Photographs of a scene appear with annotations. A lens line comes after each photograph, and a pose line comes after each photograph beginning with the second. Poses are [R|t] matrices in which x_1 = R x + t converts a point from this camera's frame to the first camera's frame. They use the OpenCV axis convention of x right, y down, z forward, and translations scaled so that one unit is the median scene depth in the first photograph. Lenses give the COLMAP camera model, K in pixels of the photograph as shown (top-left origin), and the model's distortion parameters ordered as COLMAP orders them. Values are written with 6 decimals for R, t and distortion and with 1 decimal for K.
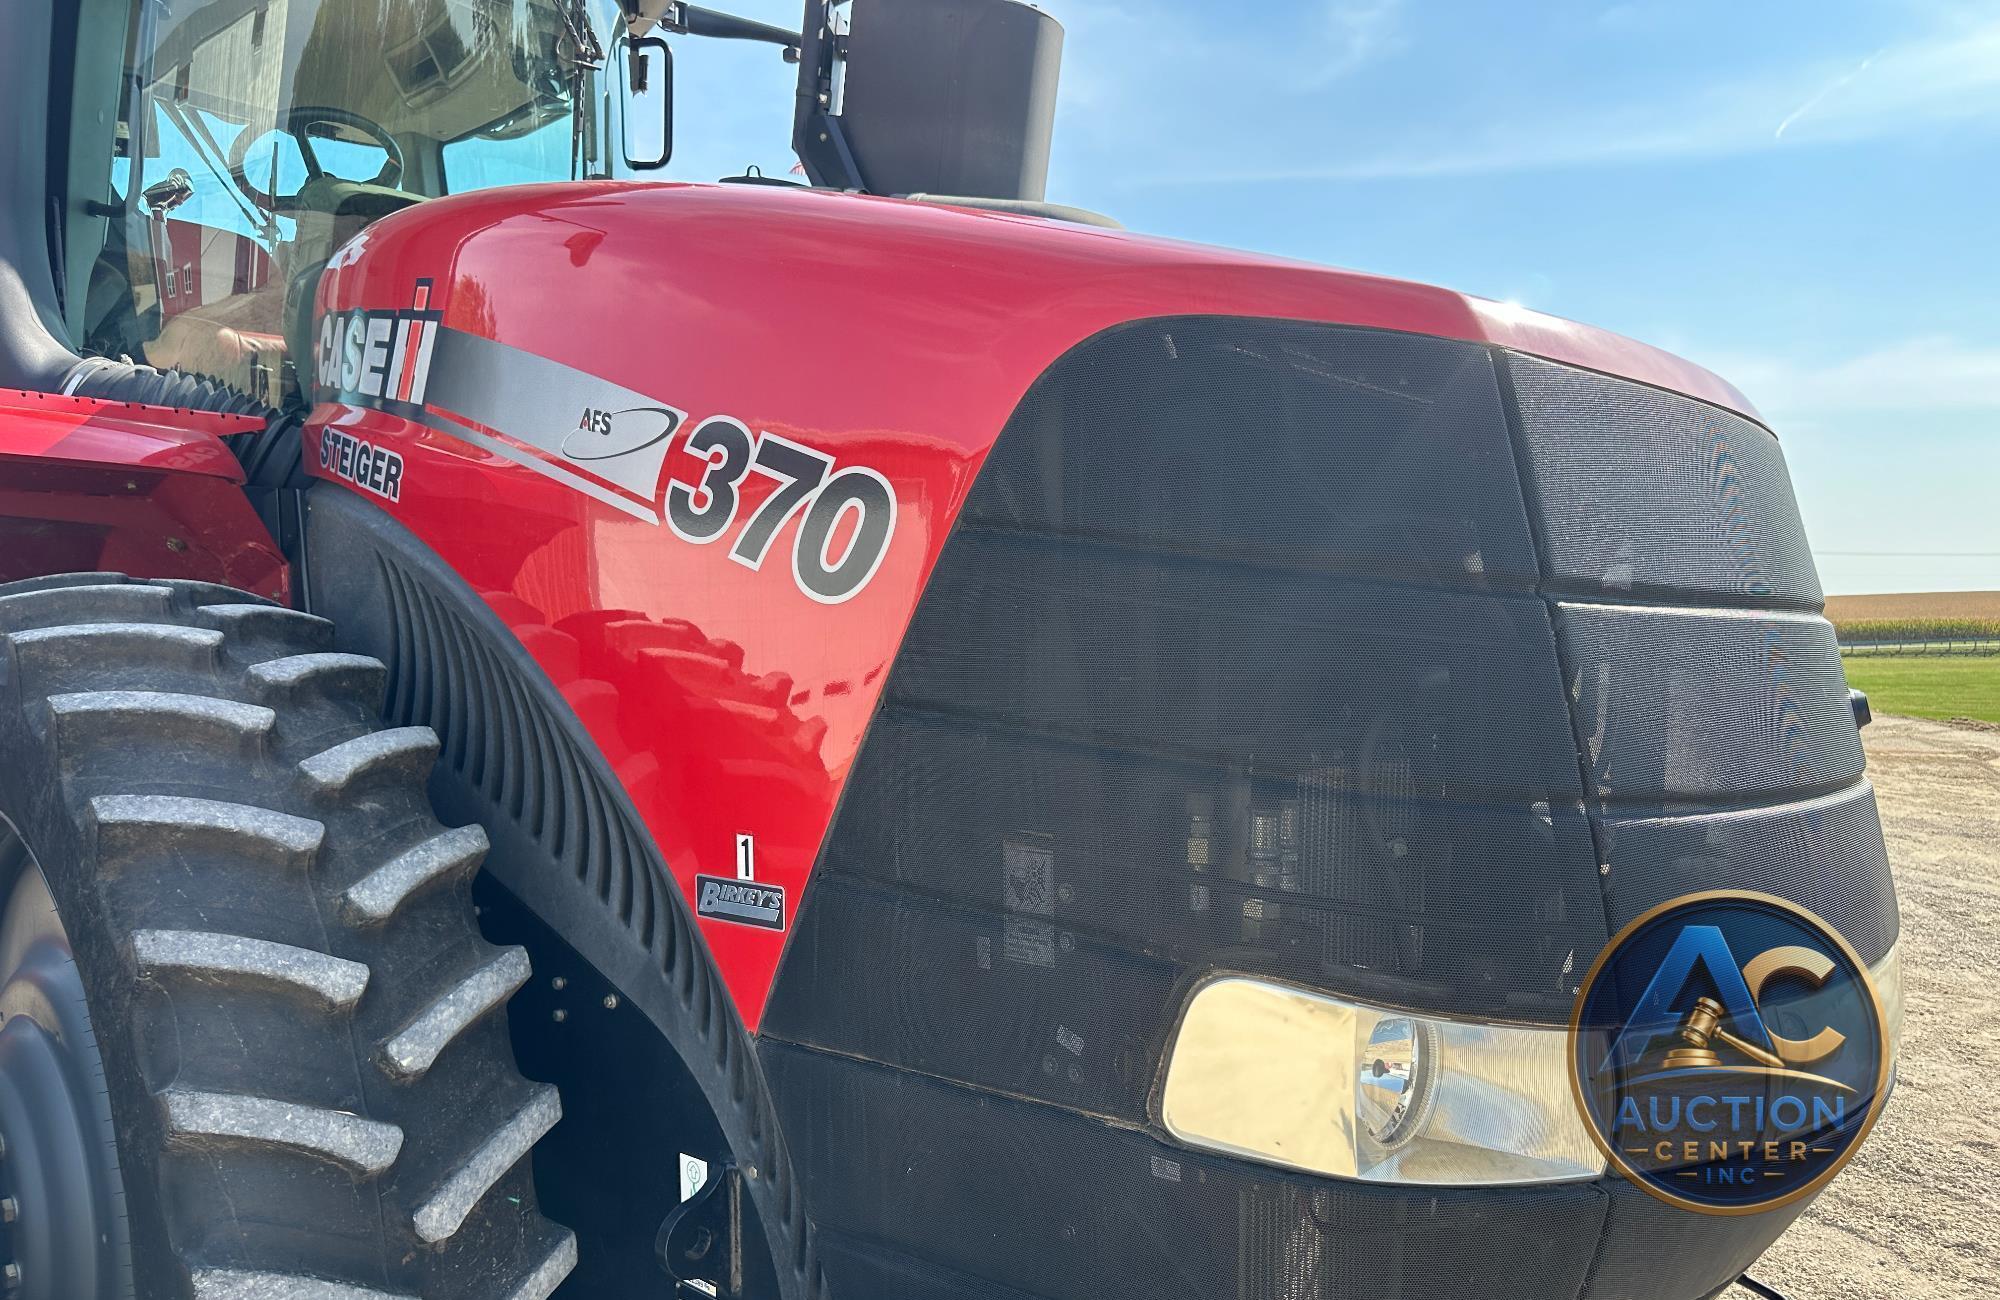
lens RADIAL K [[1441.1, 0, 1022.1], [0, 1441.1, 740.8], [0, 0, 1]] dist [0.036978, -0.056549]
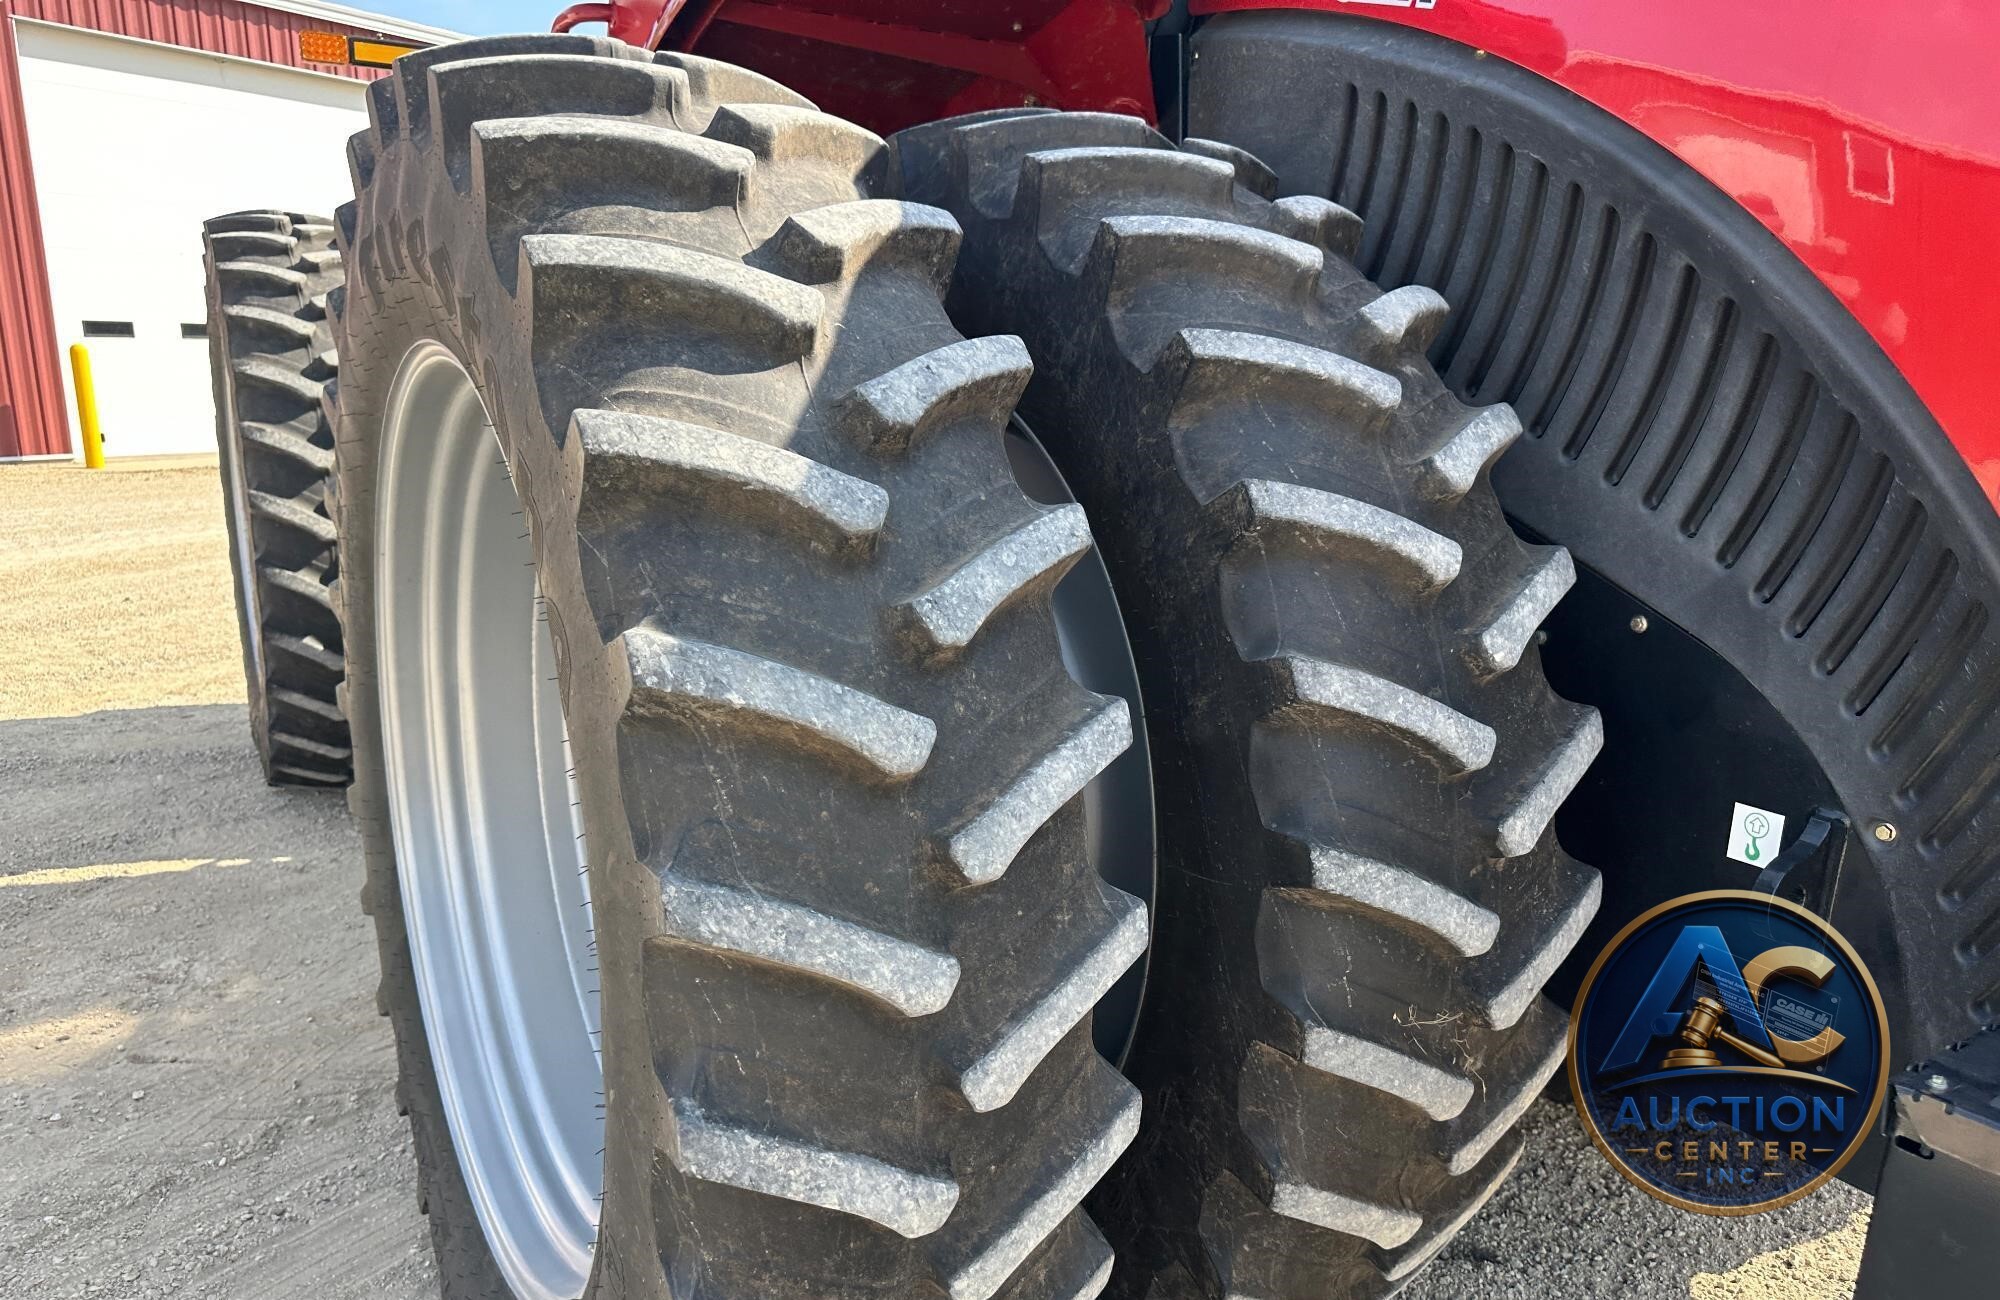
lens RADIAL K [[1439.1, 0, 999.0], [0, 1439.1, 768.2], [0, 0, 1]] dist [0.061299, -0.085940]
pose [[0.955546, 0.122196, -0.268328, -0.477078], [-0.062110, 0.973077, 0.221954, 0.111937], [0.288226, -0.195422, 0.937409, 0.075100]]
